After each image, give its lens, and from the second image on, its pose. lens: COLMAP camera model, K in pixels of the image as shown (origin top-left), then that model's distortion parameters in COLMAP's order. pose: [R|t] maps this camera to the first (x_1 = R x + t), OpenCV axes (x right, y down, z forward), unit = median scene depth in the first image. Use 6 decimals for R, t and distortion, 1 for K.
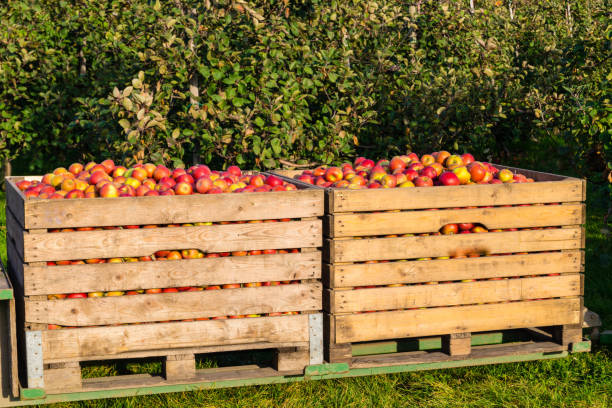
lens RADIAL K [[1215.9, 0, 306.1], [0, 1215.9, 203.2], [0, 0, 1]] dist [0.012113, 0.000000]
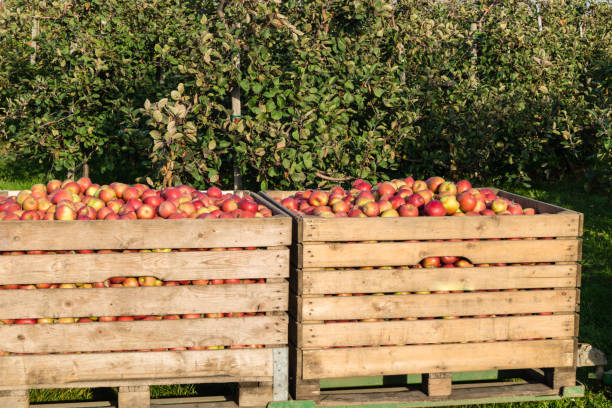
lens RADIAL K [[1095.5, 0, 300.6], [0, 1095.5, 203.5], [0, 0, 1]] dist [0.000814, 0.000000]
pose [[0.994361, 0.031584, -0.101238, 0.100506], [-0.031084, 0.999496, 0.006511, -0.026185], [0.101392, -0.003328, 0.994841, 0.144083]]
